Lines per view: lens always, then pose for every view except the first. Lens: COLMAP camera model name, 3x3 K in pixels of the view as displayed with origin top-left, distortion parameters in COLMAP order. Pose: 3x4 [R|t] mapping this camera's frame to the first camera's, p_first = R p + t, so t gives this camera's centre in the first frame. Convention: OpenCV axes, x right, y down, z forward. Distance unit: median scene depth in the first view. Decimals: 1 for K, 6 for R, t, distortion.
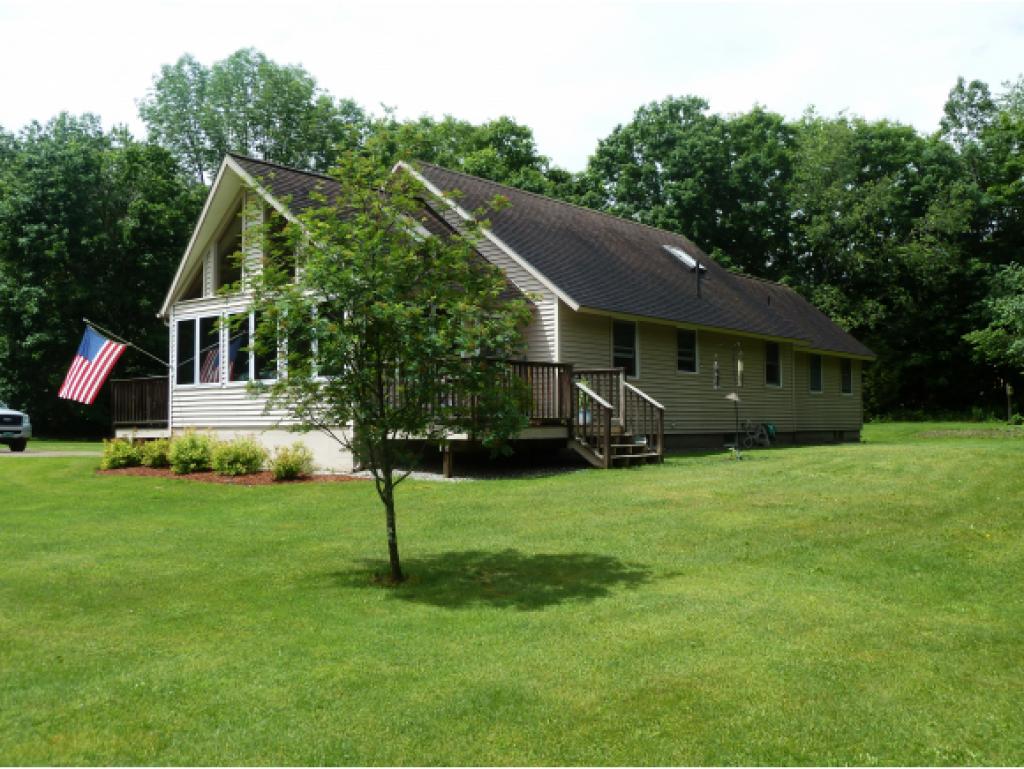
lens RADIAL K [[992.3, 0, 515.7], [0, 992.3, 388.9], [0, 0, 1]] dist [0.001358, 0.007646]
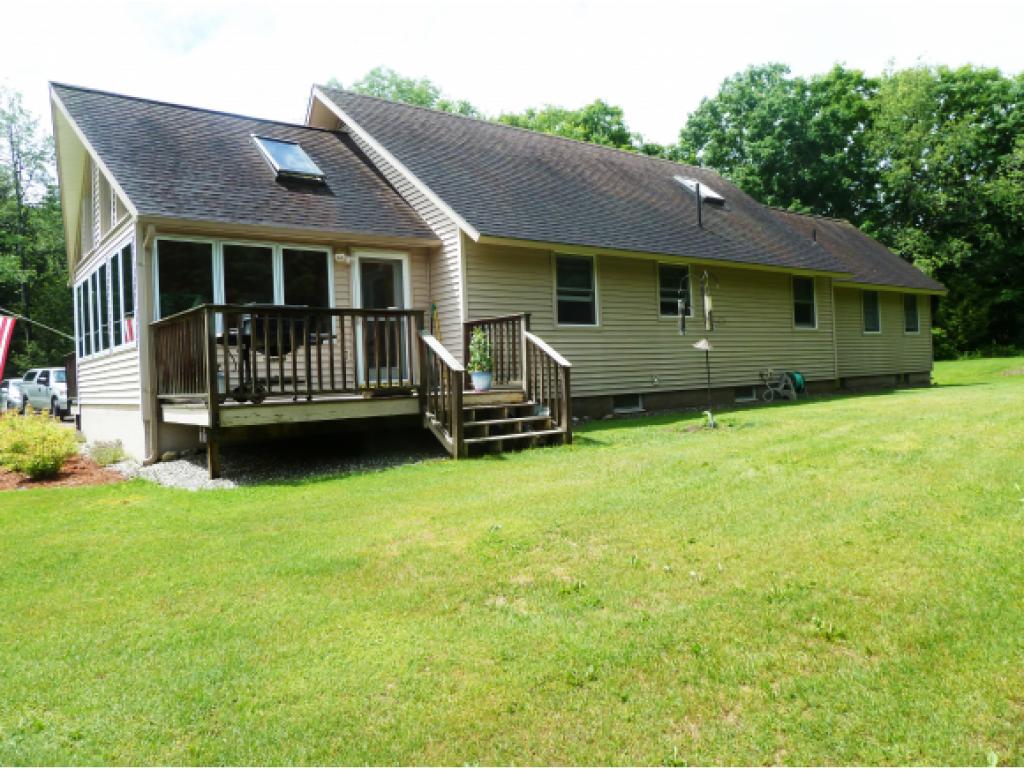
lens RADIAL K [[758.5, 0, 512.0], [0, 758.5, 384.5], [0, 0, 1]] dist [-0.027881, -0.002986]
pose [[0.976530, -0.034710, -0.212567, 0.070355], [0.045727, 0.997841, 0.047134, 0.001660], [0.210472, -0.055748, 0.976009, 0.144085]]
